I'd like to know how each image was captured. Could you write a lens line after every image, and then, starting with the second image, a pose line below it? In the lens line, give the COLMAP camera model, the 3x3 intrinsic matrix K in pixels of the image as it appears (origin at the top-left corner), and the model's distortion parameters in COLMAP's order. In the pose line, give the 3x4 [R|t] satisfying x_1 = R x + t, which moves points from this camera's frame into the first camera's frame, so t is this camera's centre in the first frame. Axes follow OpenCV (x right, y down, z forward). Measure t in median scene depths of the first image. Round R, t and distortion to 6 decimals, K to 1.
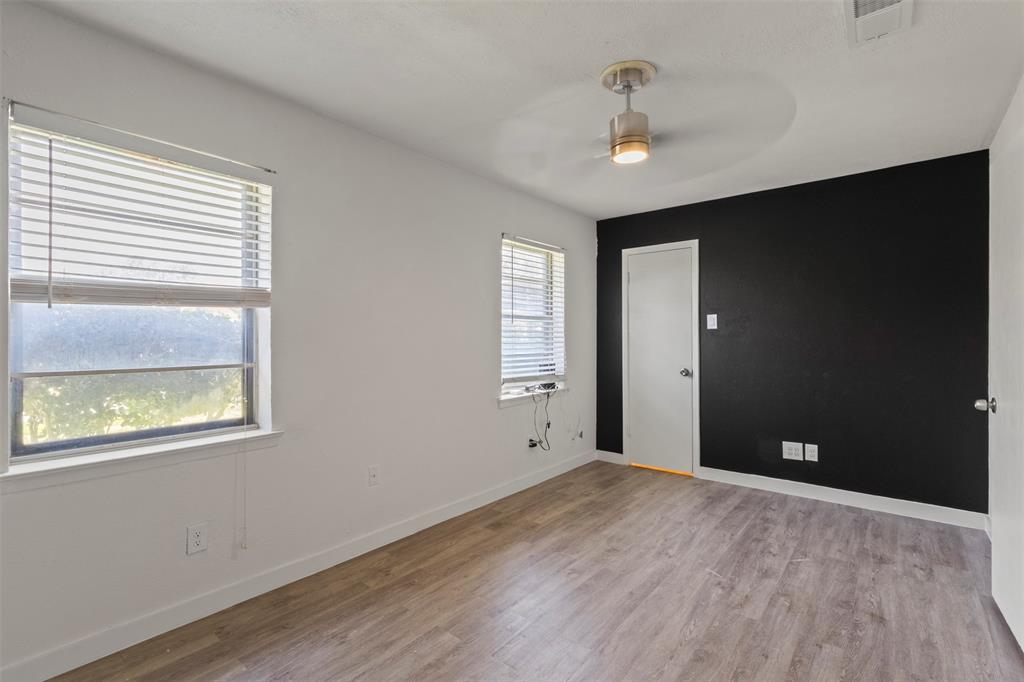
lens RADIAL K [[477.5, 0, 507.8], [0, 477.5, 336.8], [0, 0, 1]] dist [-0.003003, 0.000544]
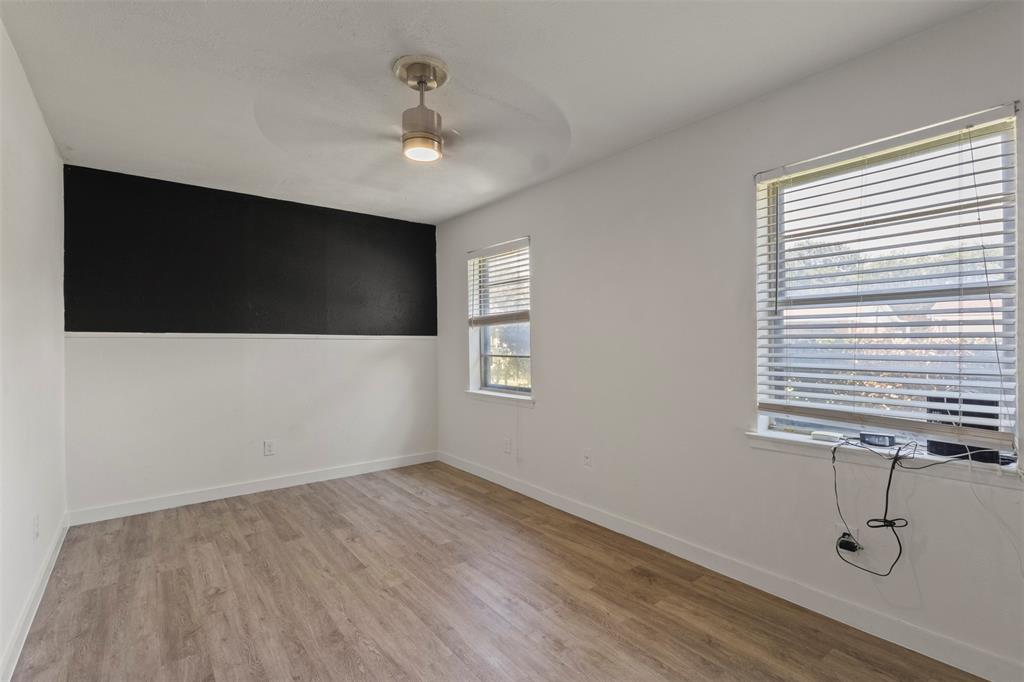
lens RADIAL K [[477.5, 0, 508.2], [0, 477.5, 344.6], [0, 0, 1]] dist [-0.003003, 0.000544]
pose [[-0.229919, 0.009258, -0.973166, 0.931376], [0.007599, 0.999941, 0.007718, 0.004233], [0.973180, -0.005620, -0.229976, 1.119037]]
